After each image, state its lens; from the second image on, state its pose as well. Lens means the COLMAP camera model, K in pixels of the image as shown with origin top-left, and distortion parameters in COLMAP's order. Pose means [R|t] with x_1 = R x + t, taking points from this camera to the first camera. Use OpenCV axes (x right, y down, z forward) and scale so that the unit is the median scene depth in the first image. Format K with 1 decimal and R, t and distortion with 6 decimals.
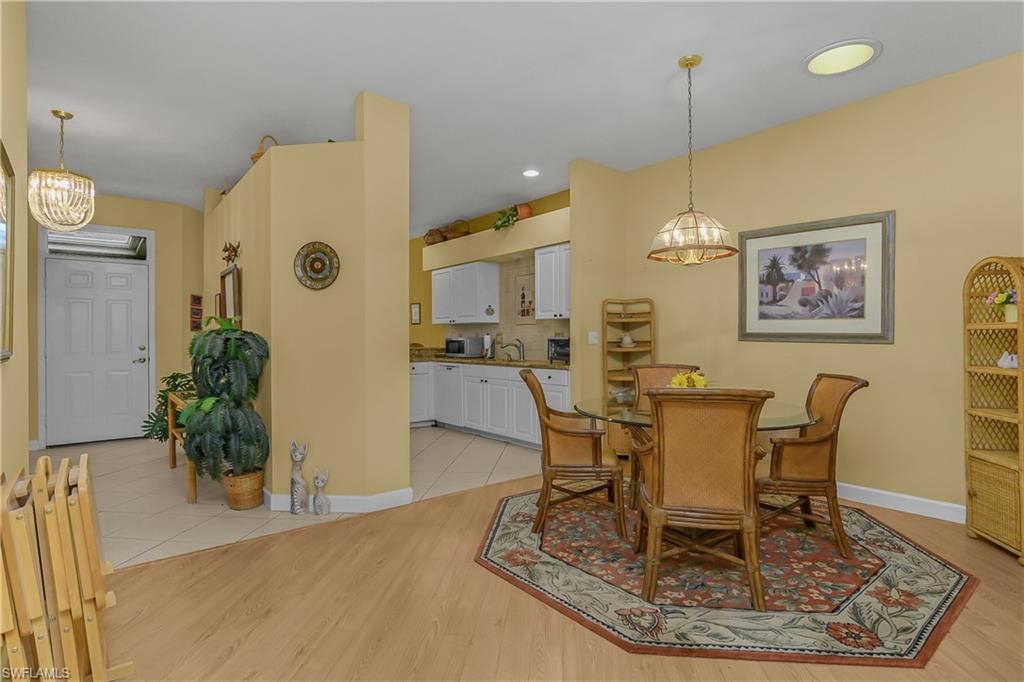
lens RADIAL K [[506.9, 0, 512.3], [0, 506.9, 340.2], [0, 0, 1]] dist [-0.017465, 0.002780]
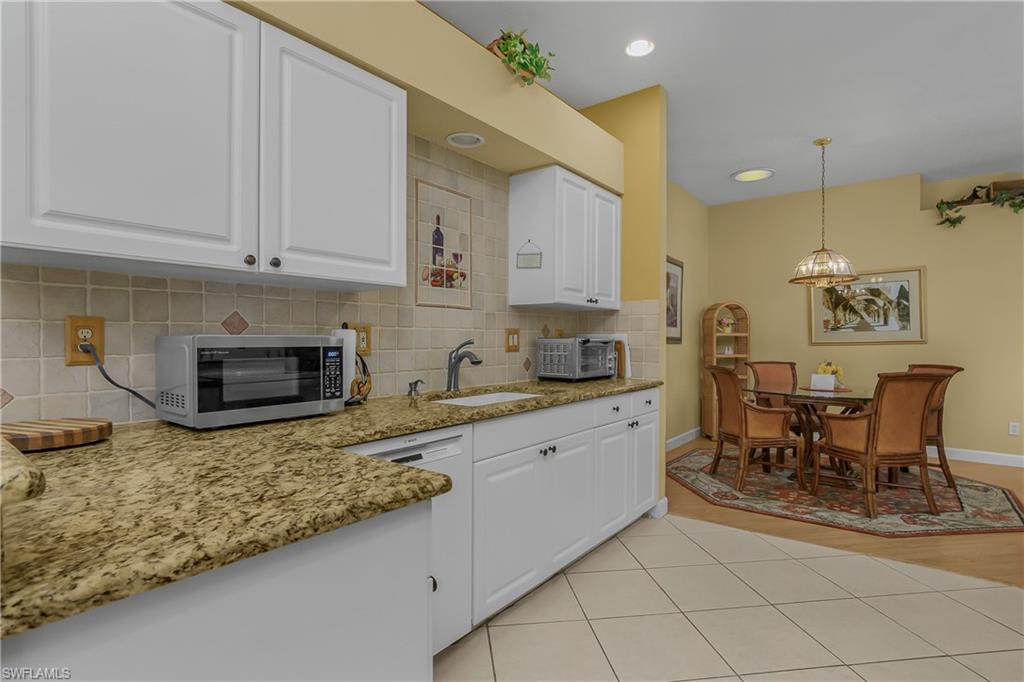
lens RADIAL K [[506.9, 0, 508.7], [0, 506.9, 342.8], [0, 0, 1]] dist [-0.017465, 0.002780]
pose [[-0.222056, -0.002775, 0.975030, -0.392248], [0.001480, 0.999994, 0.003183, -0.002520], [-0.975033, 0.002150, -0.222051, 1.035564]]
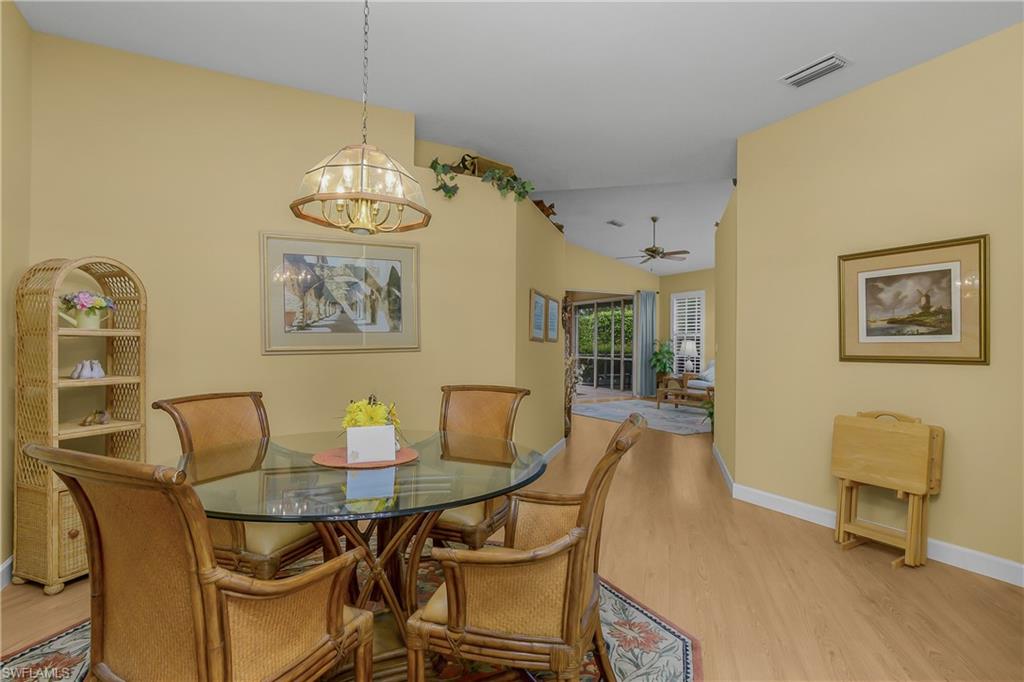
lens RADIAL K [[506.9, 0, 513.7], [0, 506.9, 343.2], [0, 0, 1]] dist [-0.017465, 0.002780]
pose [[-0.980840, -0.002979, 0.194794, 0.019870], [-0.003648, 0.999989, -0.003074, -0.005514], [-0.194782, -0.003726, -0.980839, 0.760008]]
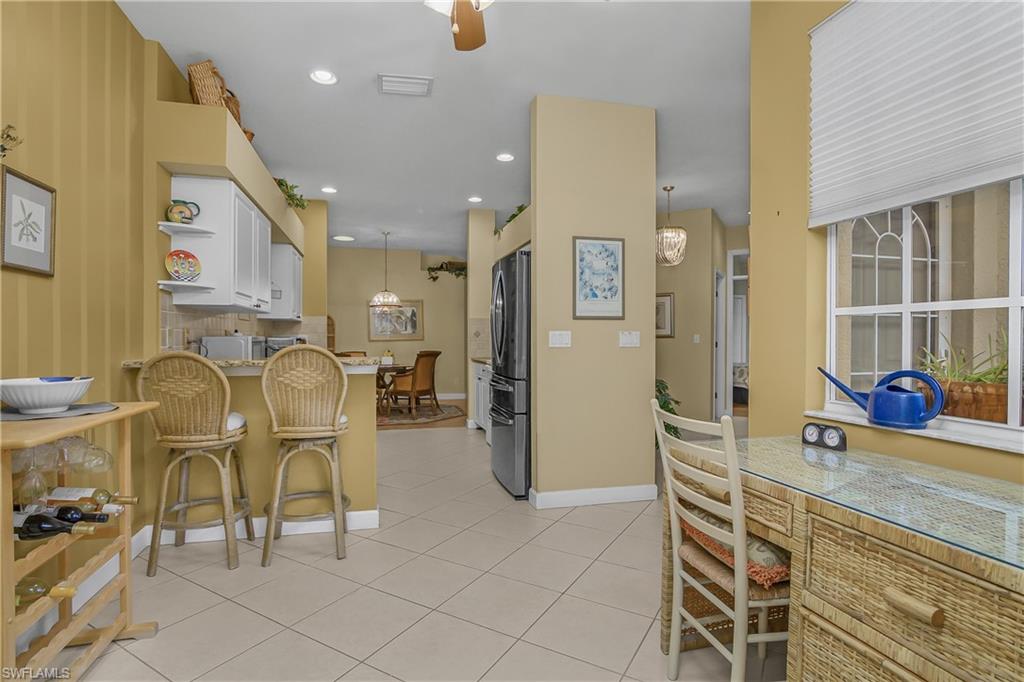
lens RADIAL K [[506.9, 0, 510.1], [0, 506.9, 342.1], [0, 0, 1]] dist [-0.017465, 0.002780]
pose [[-0.911398, 0.000956, 0.411525, -0.639426], [0.004028, 0.999970, 0.006597, -0.001430], [-0.411506, 0.007670, -0.911375, 1.512508]]
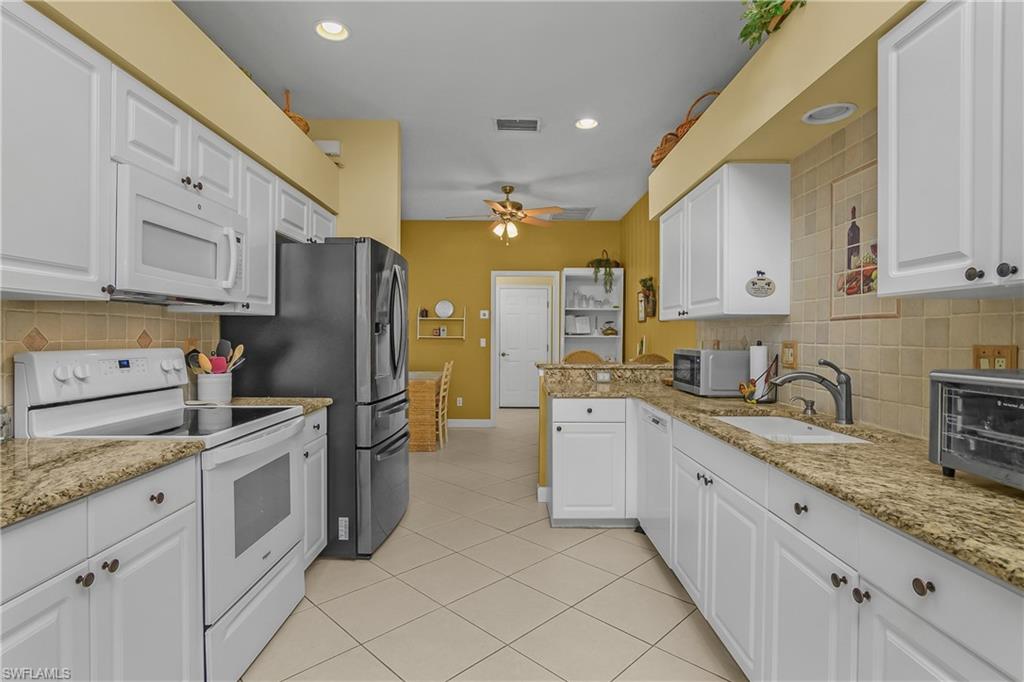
lens RADIAL K [[506.9, 0, 517.6], [0, 506.9, 335.7], [0, 0, 1]] dist [-0.017465, 0.002780]
pose [[0.782387, 0.008640, -0.622733, 0.055518], [-0.009217, 0.999955, 0.002293, -0.018003], [0.622725, 0.003946, 0.782431, 0.599906]]
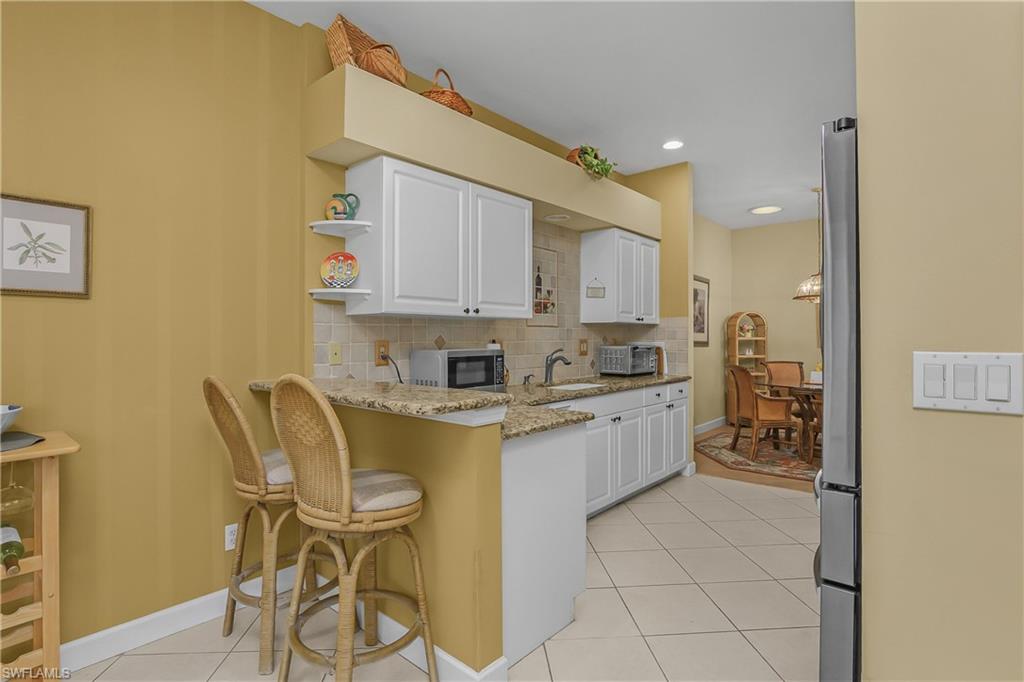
lens RADIAL K [[506.9, 0, 505.7], [0, 506.9, 336.2], [0, 0, 1]] dist [-0.017465, 0.002780]
pose [[-0.158815, 0.007335, 0.987281, -0.587828], [0.004708, 0.999967, -0.006672, -0.014582], [-0.987297, 0.003588, -0.158844, 1.139521]]
